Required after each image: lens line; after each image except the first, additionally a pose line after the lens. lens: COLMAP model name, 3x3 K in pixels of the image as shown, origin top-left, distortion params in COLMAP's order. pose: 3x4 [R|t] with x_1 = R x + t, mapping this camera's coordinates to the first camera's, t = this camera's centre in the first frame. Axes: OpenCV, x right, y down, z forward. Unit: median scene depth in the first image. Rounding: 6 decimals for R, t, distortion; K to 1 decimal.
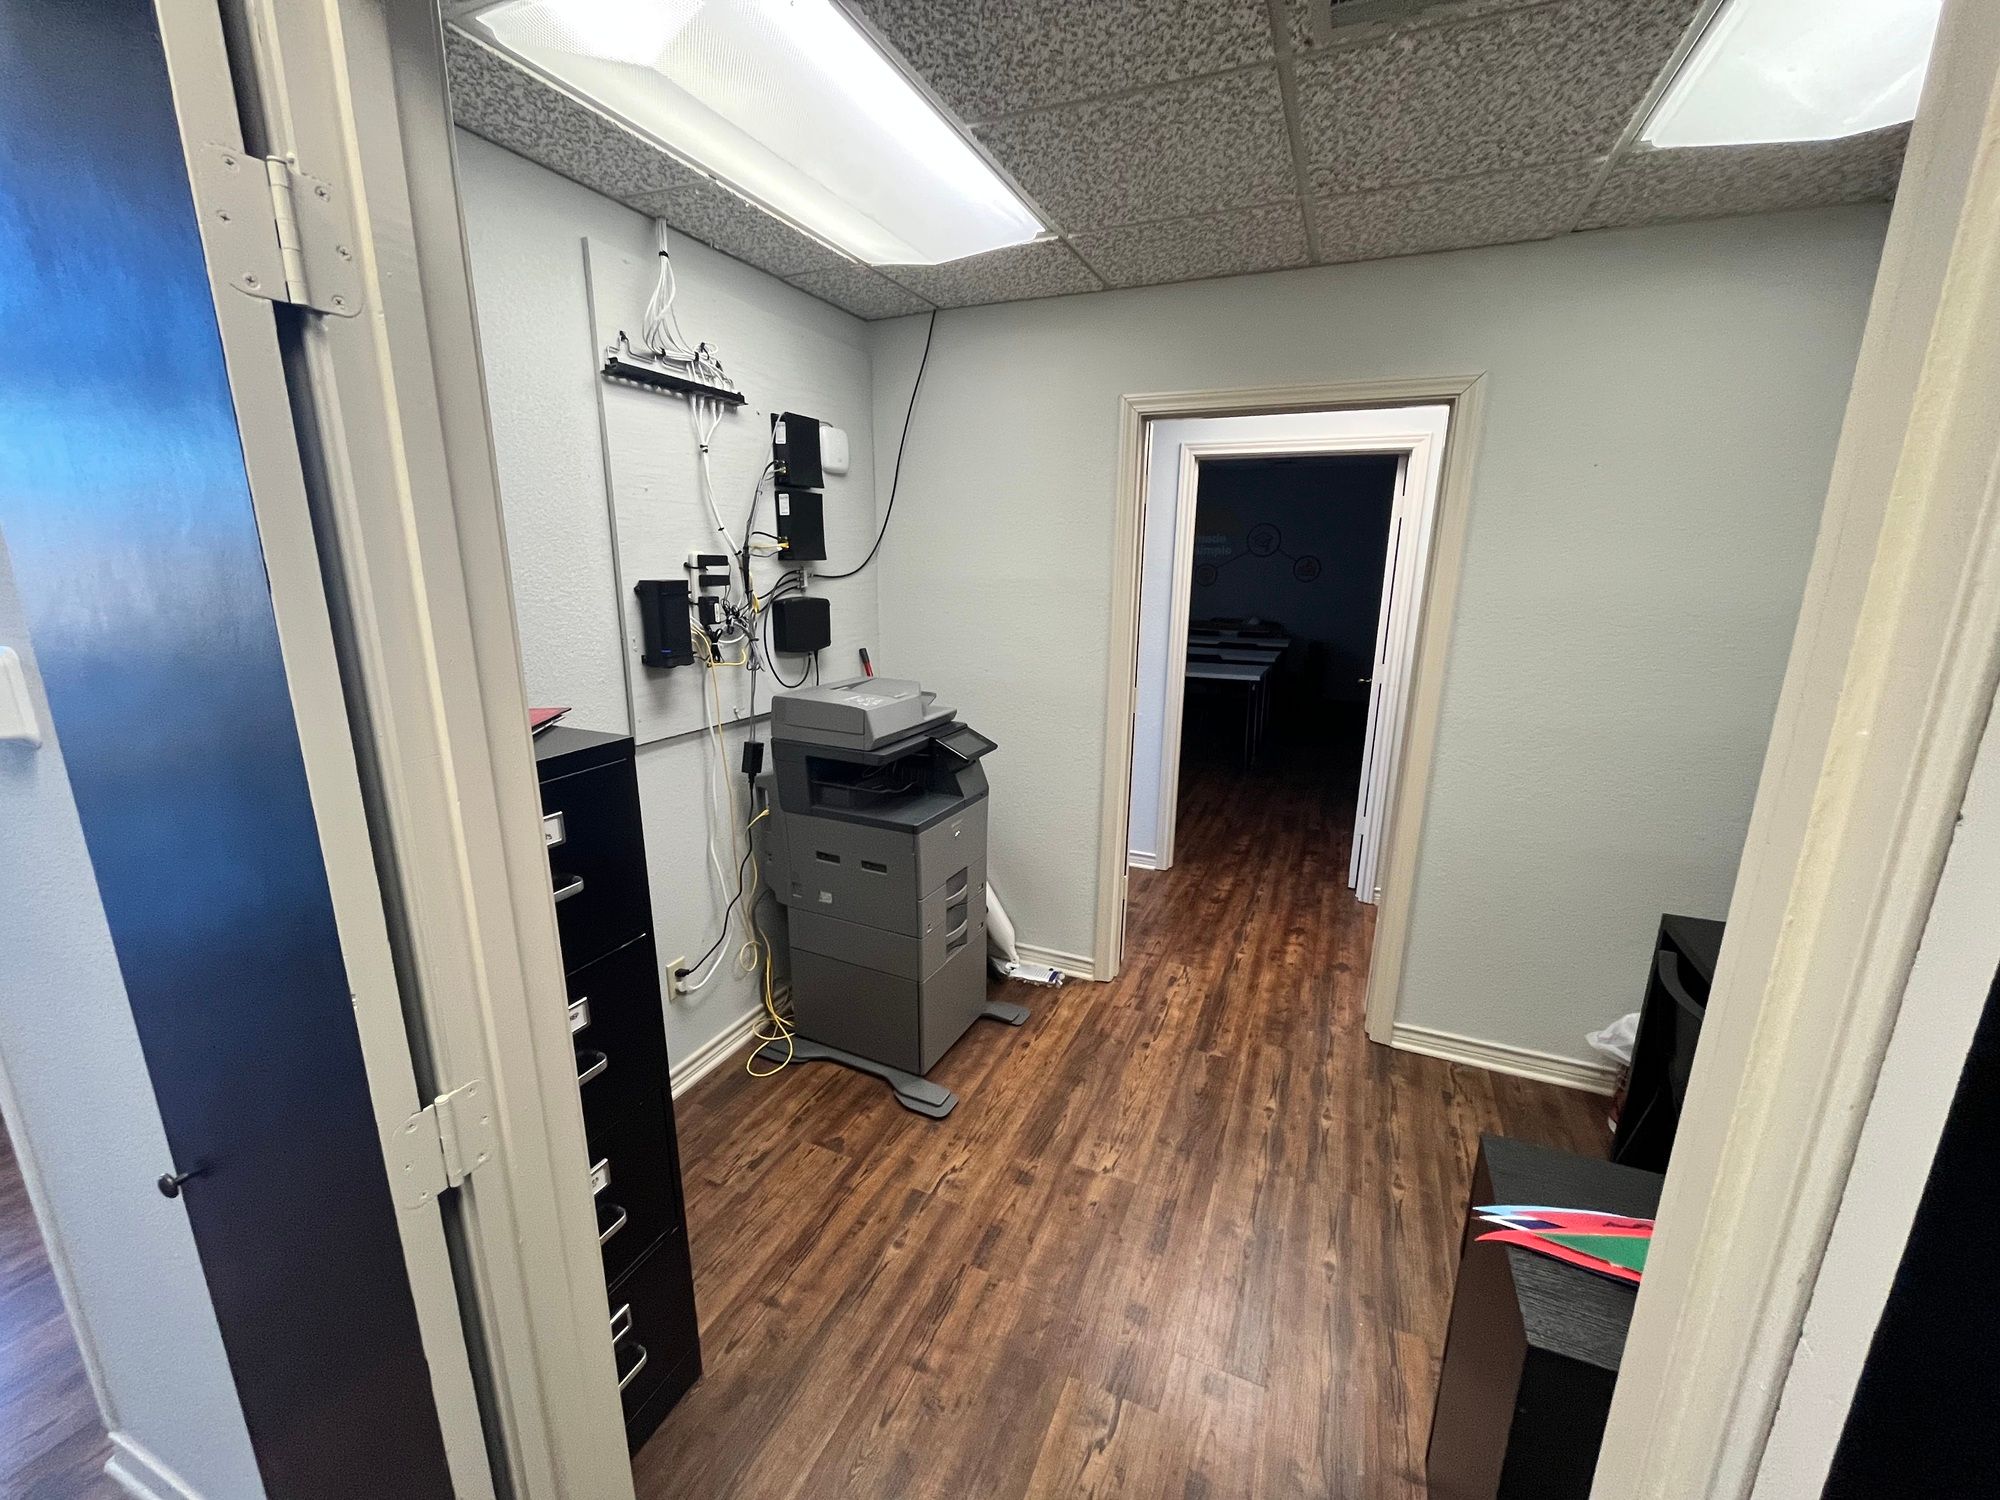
lens RADIAL K [[809.0, 0, 1001.1], [0, 809.0, 755.9], [0, 0, 1]] dist [-0.002266, -0.000425]
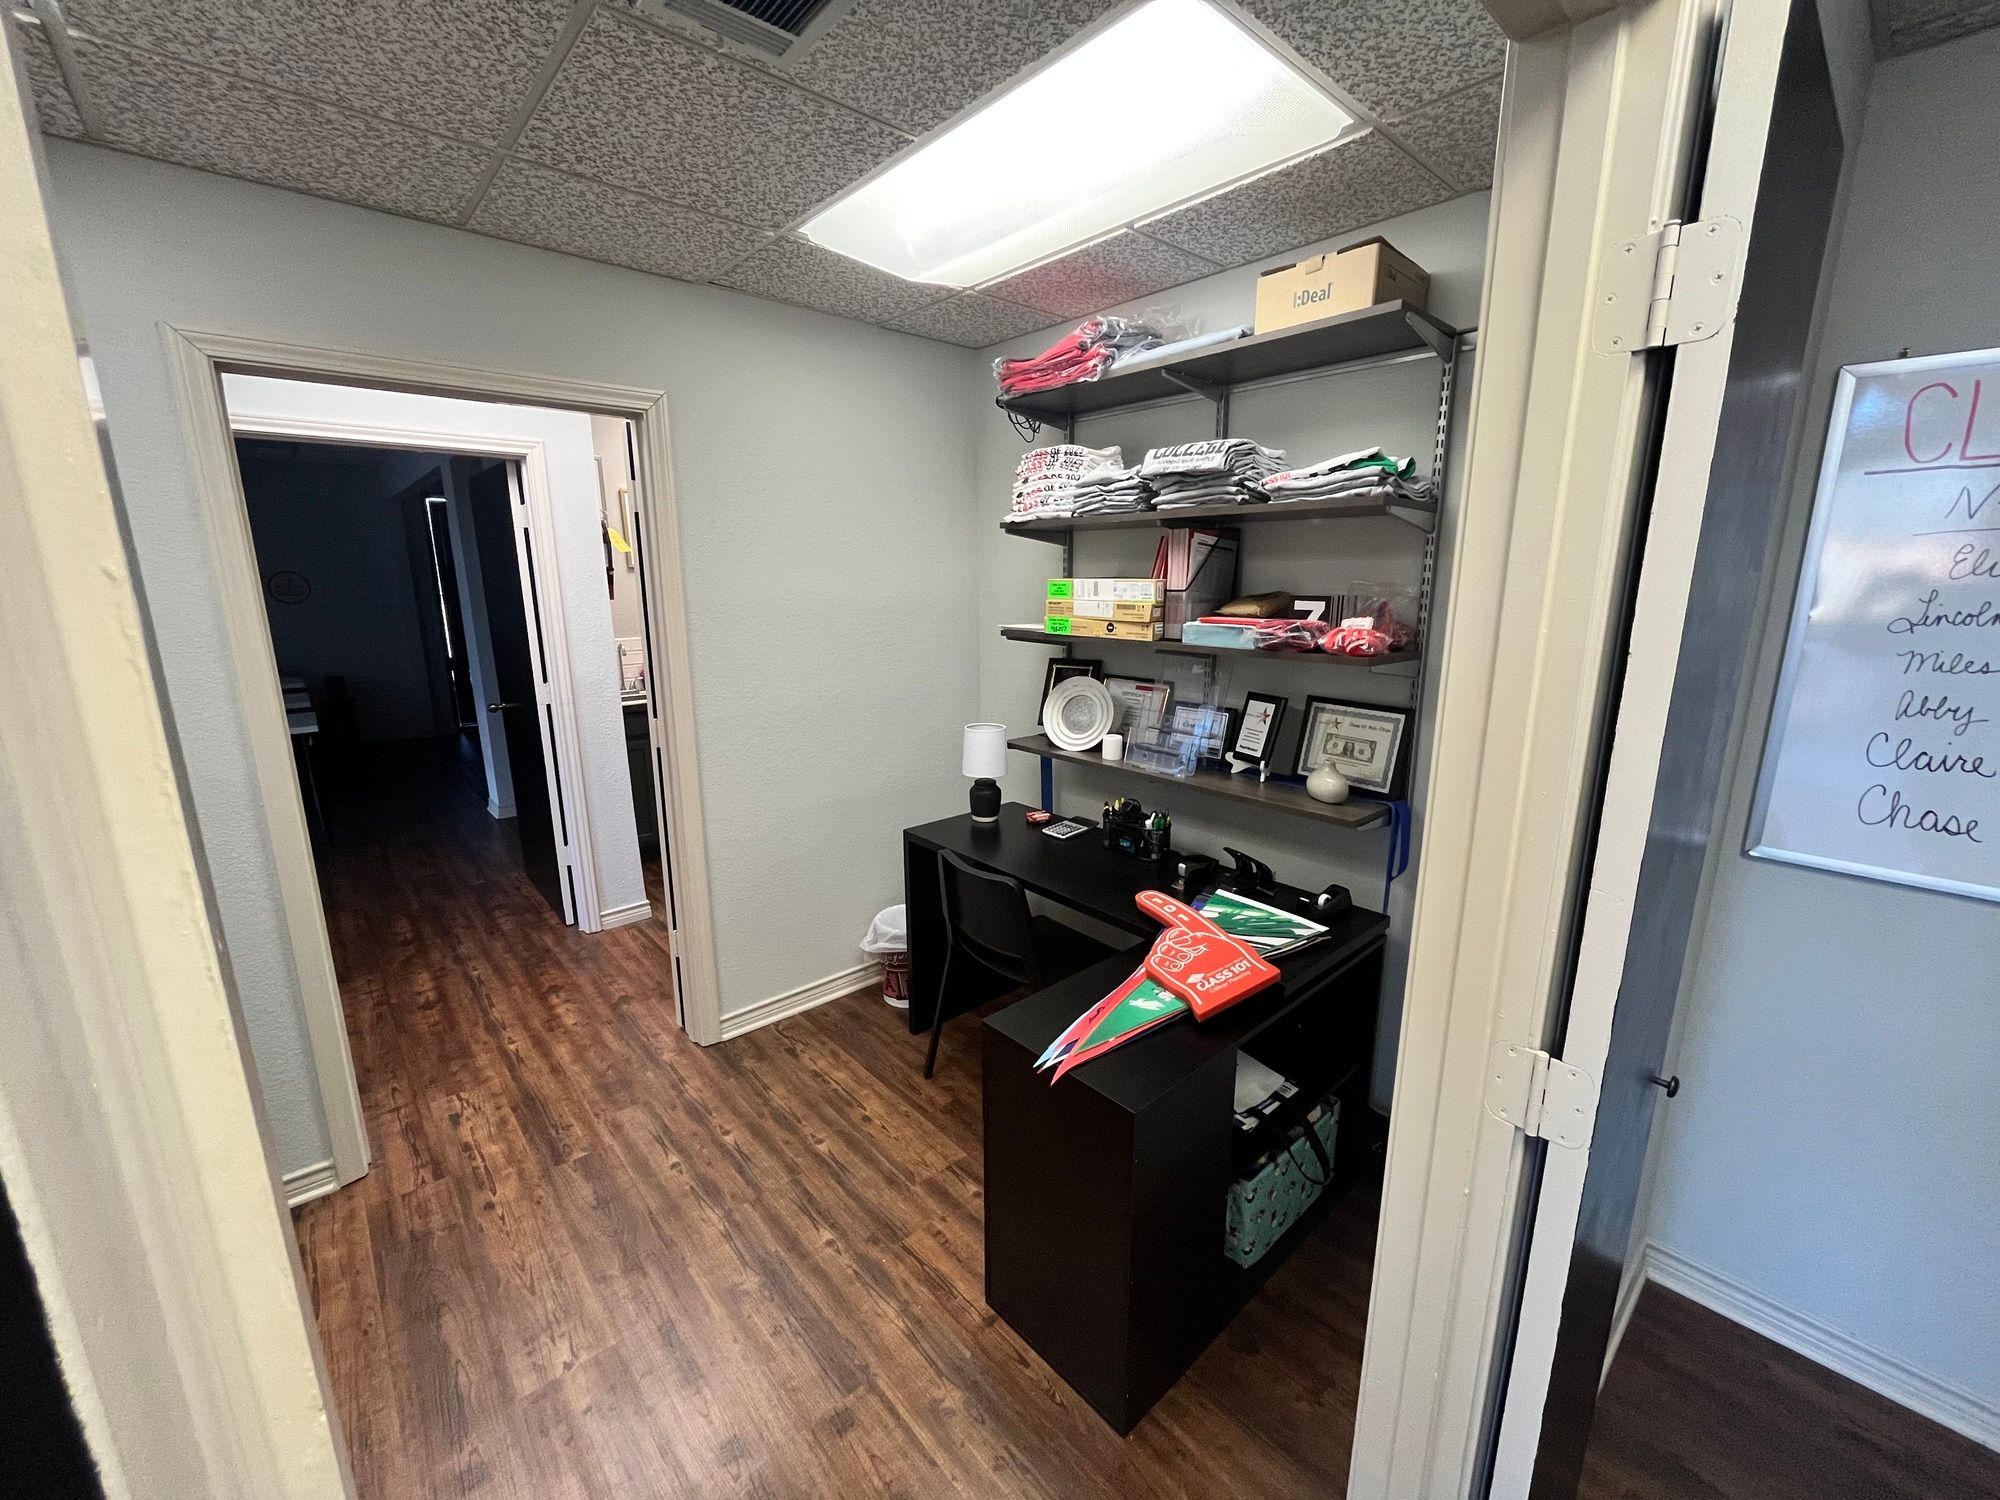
lens RADIAL K [[809.0, 0, 1002.6], [0, 809.0, 754.5], [0, 0, 1]] dist [-0.002266, -0.000425]
pose [[0.422101, -0.208931, 0.882144, -0.201133], [0.226029, 0.966604, 0.120780, -0.037369], [-0.877919, 0.148409, 0.455229, 0.164388]]
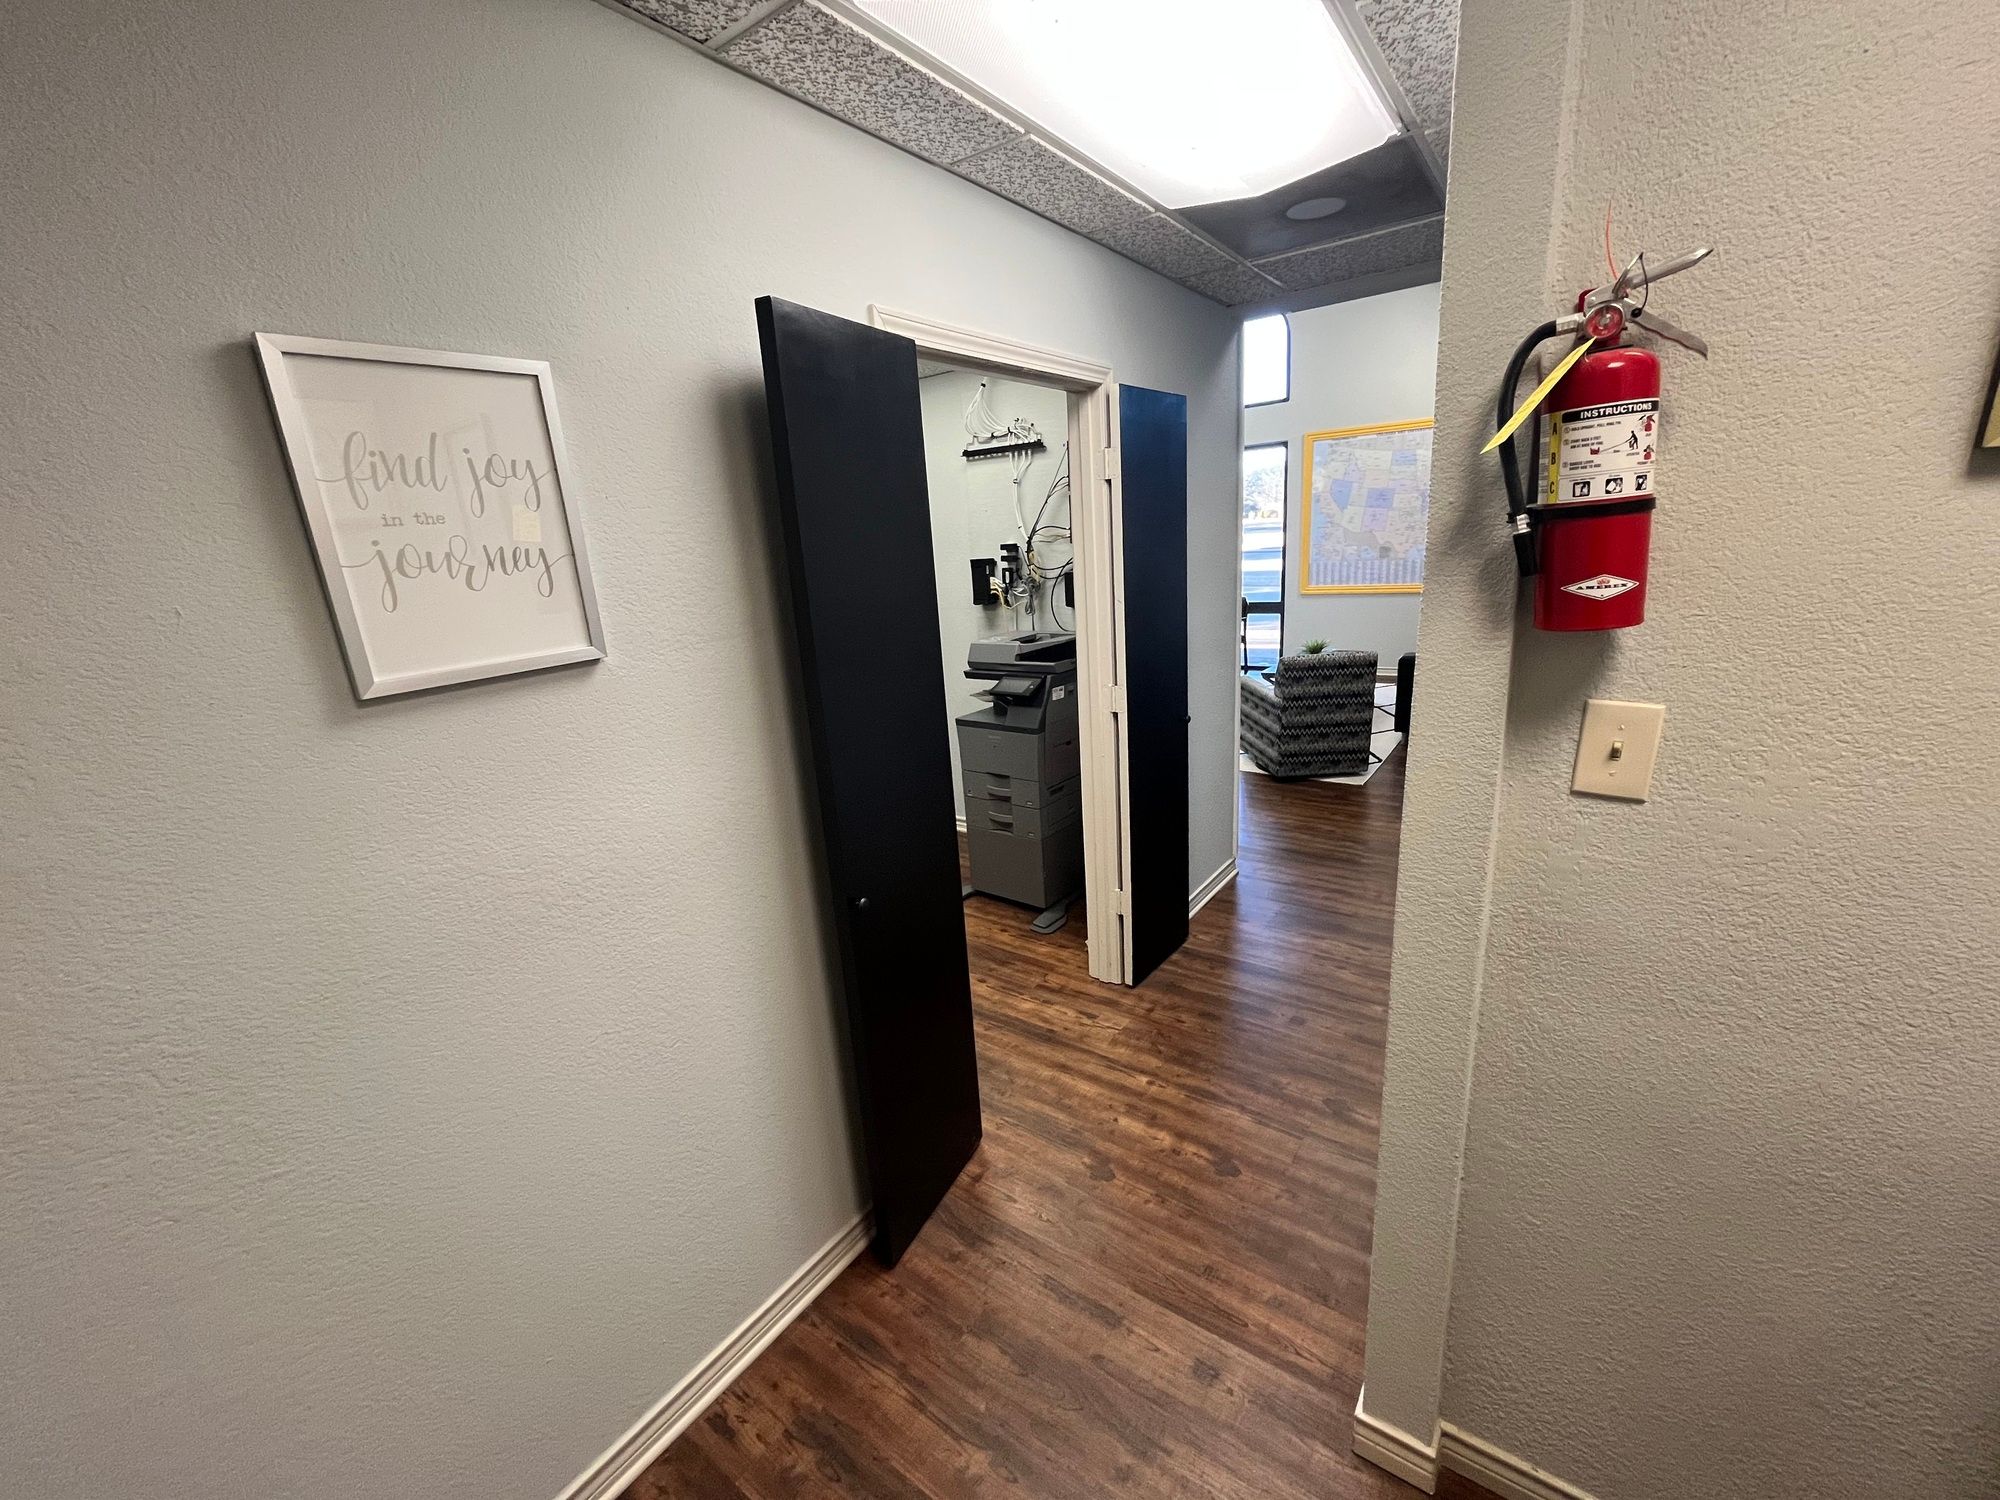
lens RADIAL K [[809.0, 0, 1001.5], [0, 809.0, 753.5], [0, 0, 1]] dist [-0.002266, -0.000425]
pose [[-0.221518, 0.256450, -0.940831, 1.162549], [-0.173587, 0.939021, 0.296828, -0.282781], [0.959582, 0.229068, -0.163494, 1.144666]]
